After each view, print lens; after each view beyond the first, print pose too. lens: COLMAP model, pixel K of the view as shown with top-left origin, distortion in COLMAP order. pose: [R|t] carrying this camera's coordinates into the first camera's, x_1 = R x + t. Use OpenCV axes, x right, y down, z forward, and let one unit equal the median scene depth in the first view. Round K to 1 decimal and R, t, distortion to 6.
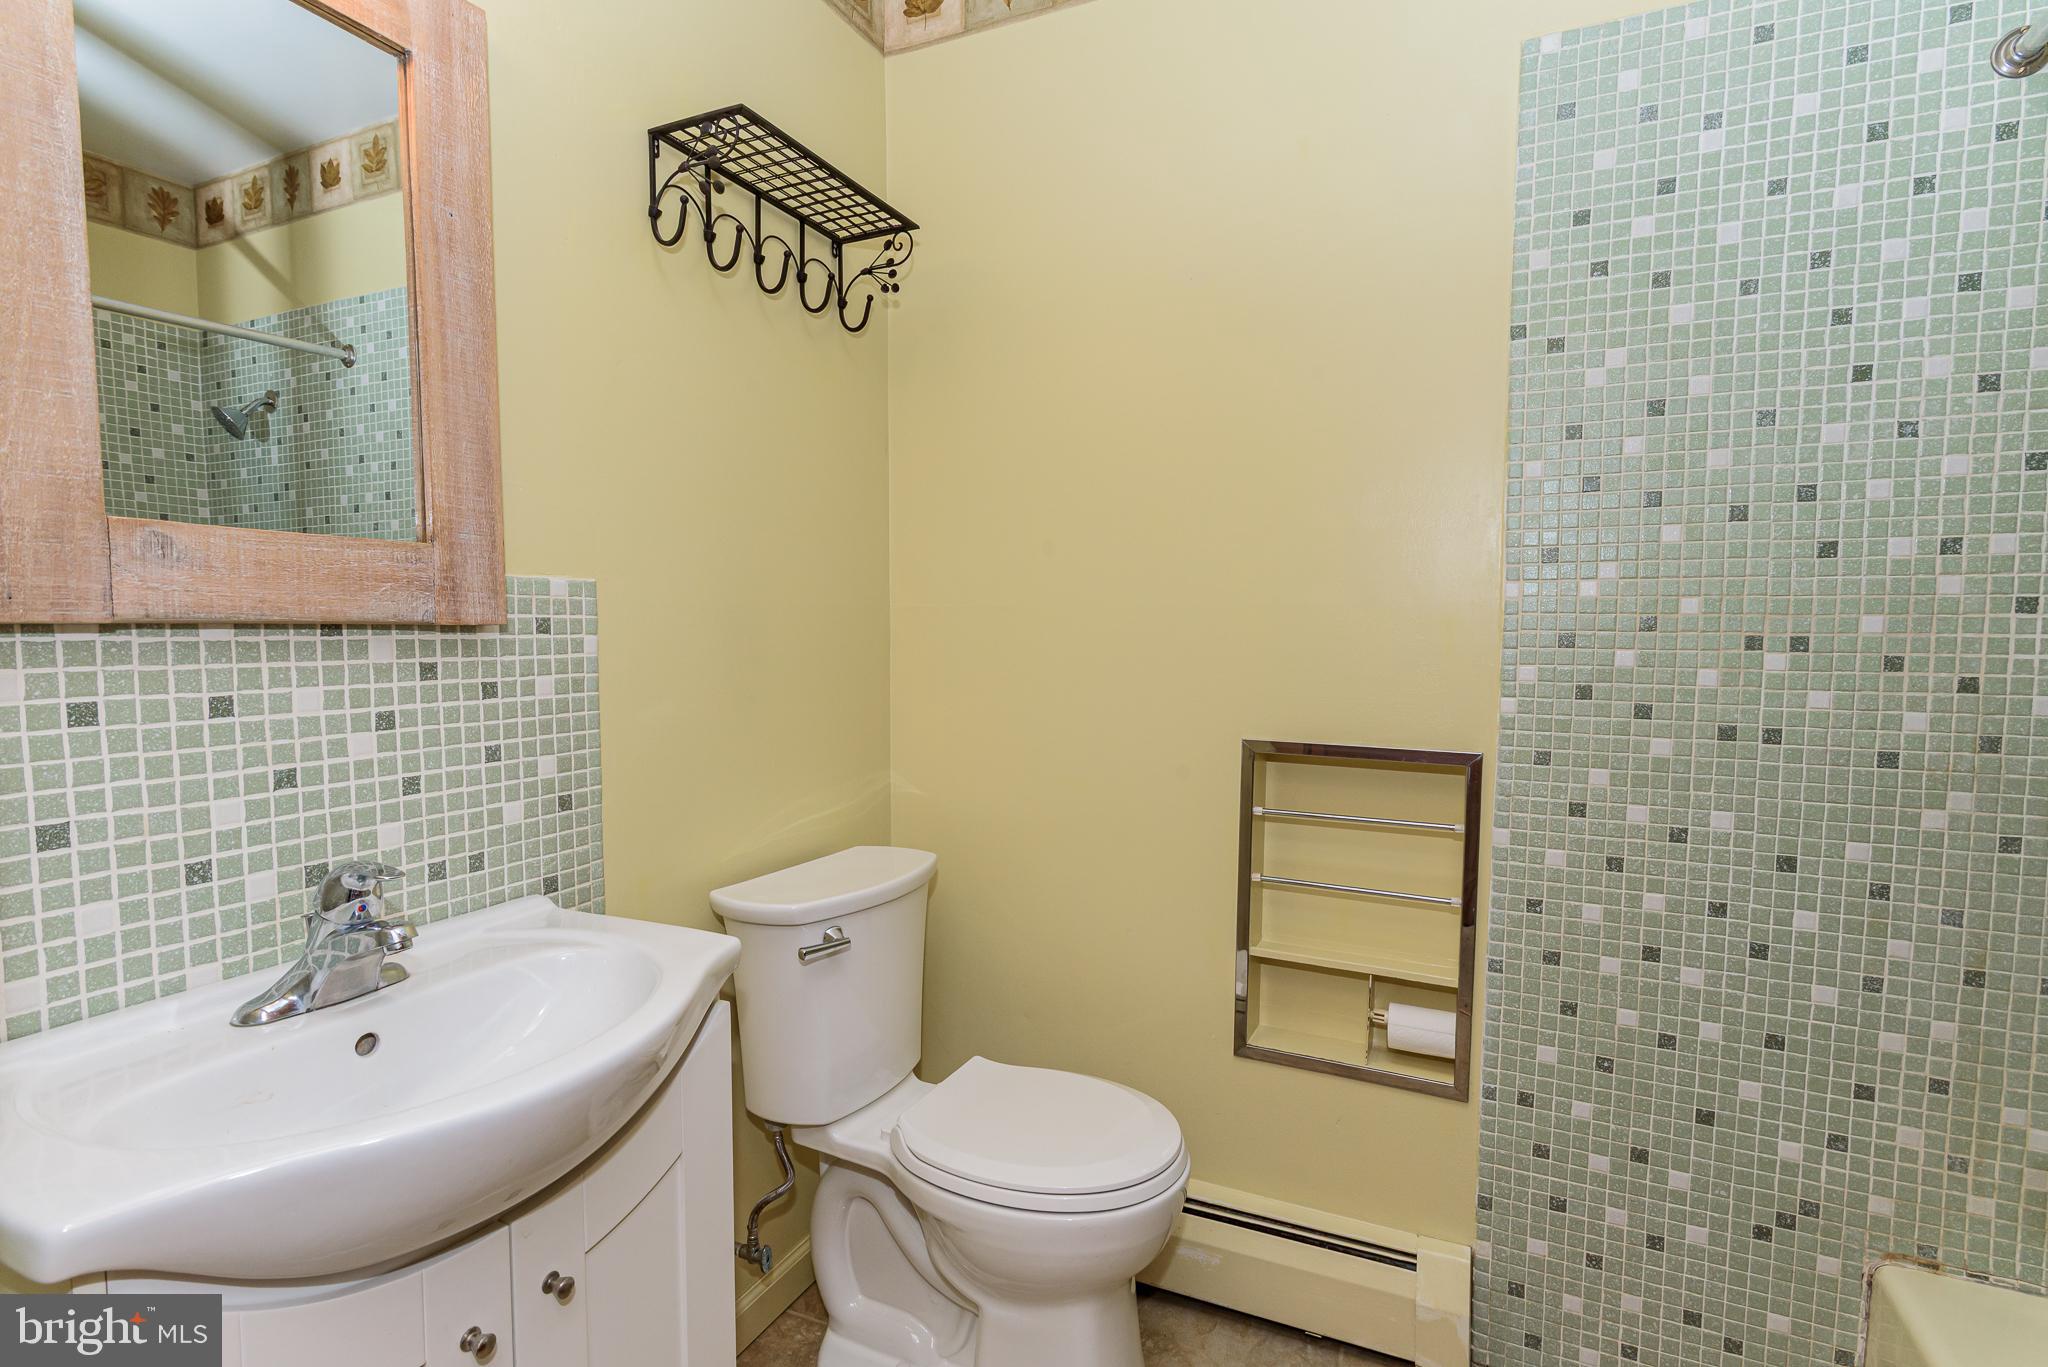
lens RADIAL K [[1008.4, 0, 1020.5], [0, 1008.4, 685.1], [0, 0, 1]] dist [0.005038, -0.001120]
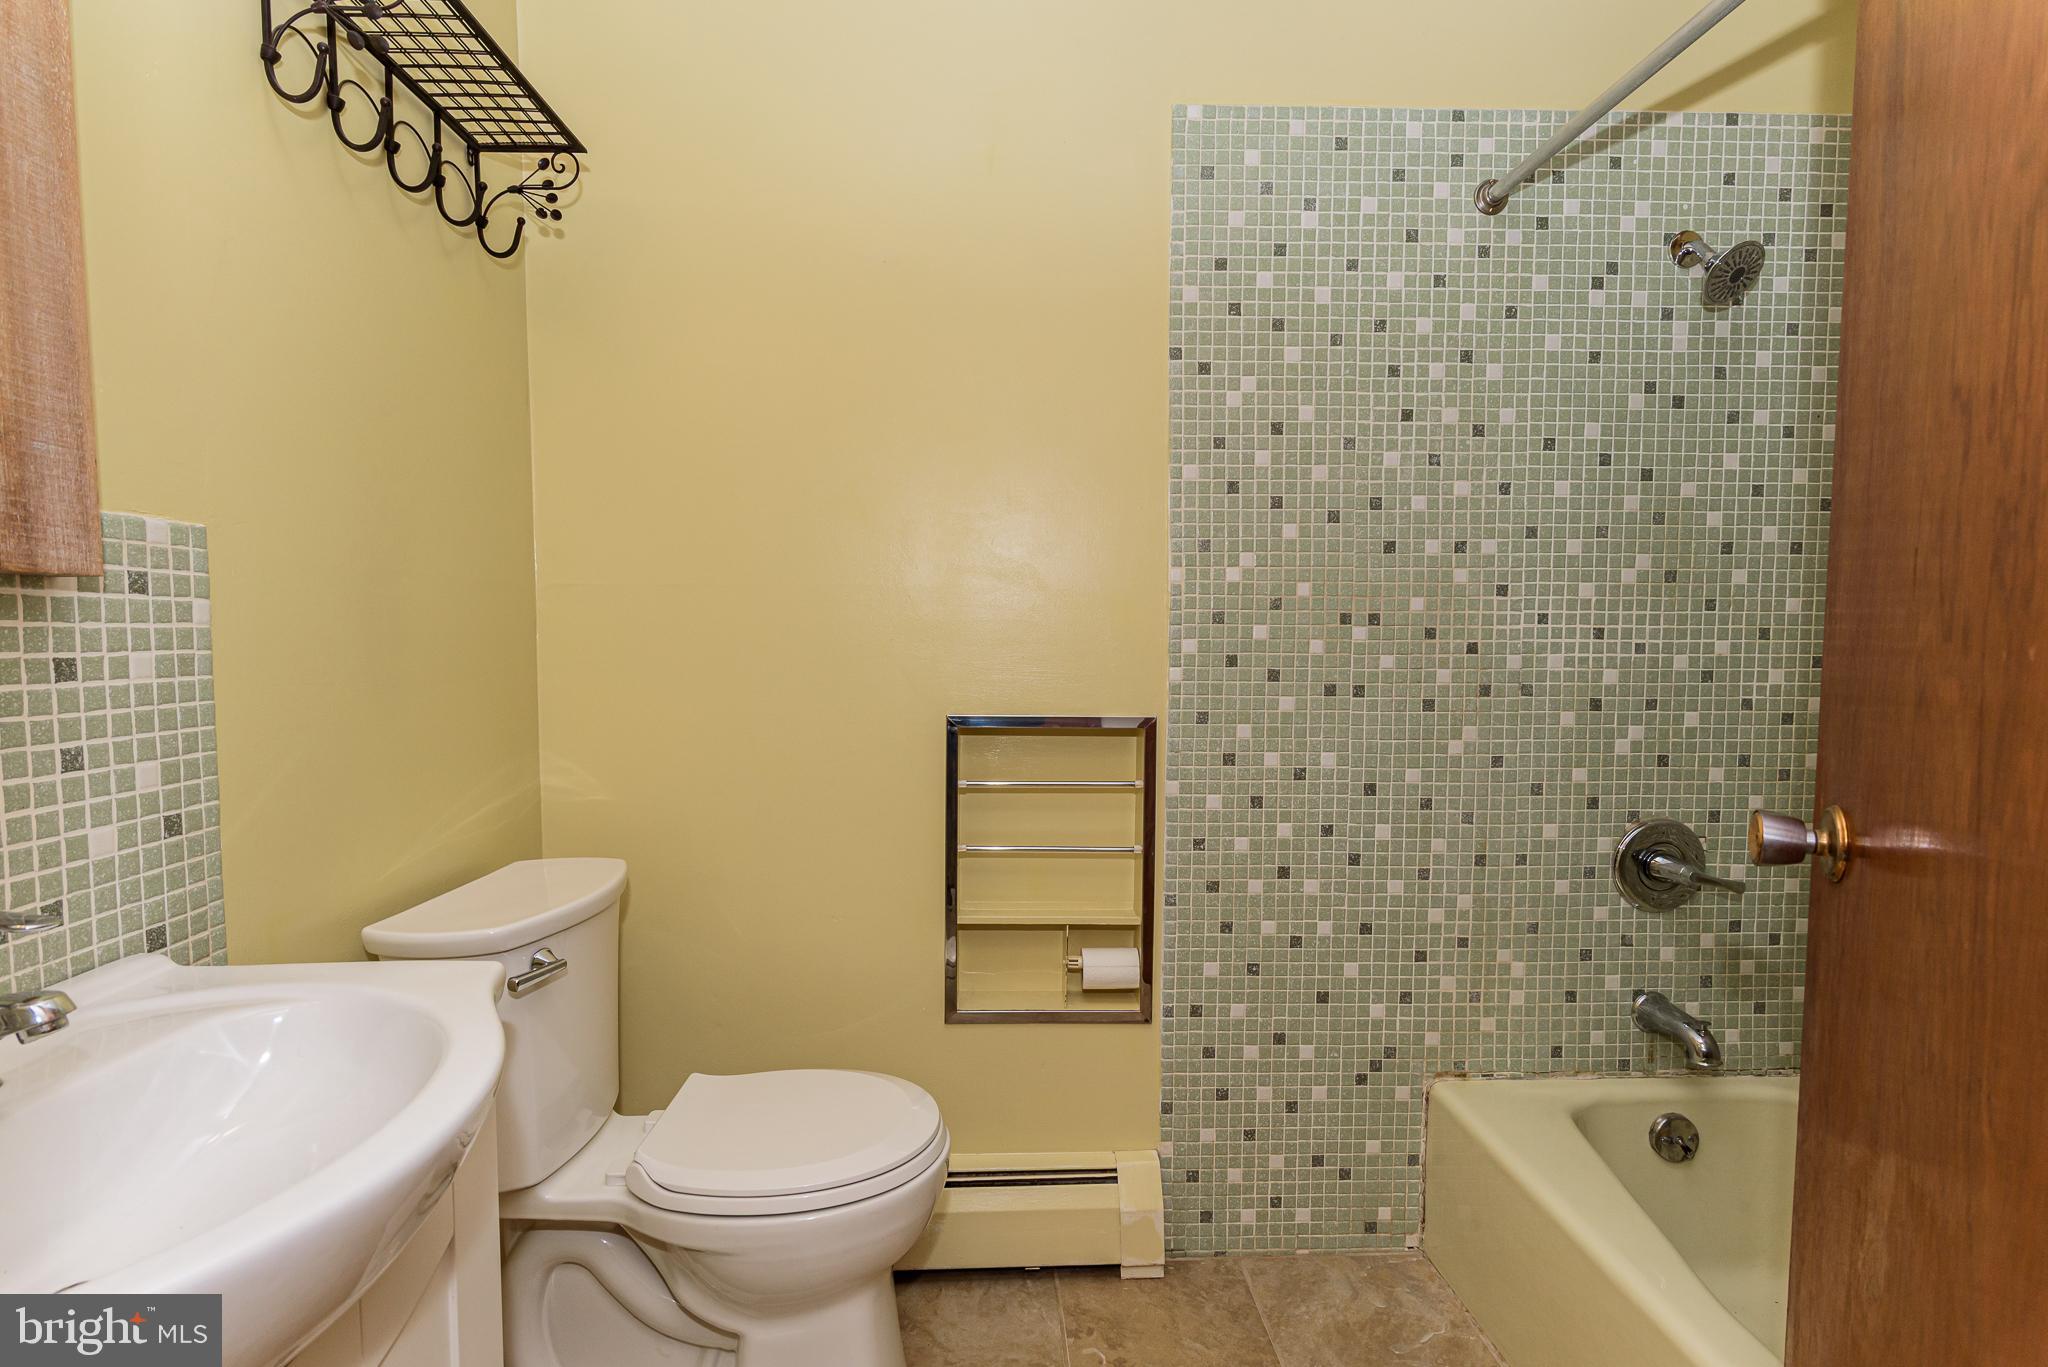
lens RADIAL K [[1008.4, 0, 1024.3], [0, 1008.4, 685.5], [0, 0, 1]] dist [0.005038, -0.001120]
pose [[0.886521, -0.025772, 0.461969, -0.217815], [0.029399, 0.999568, -0.000654, 0.030519], [-0.461753, 0.014162, 0.886896, 0.054736]]
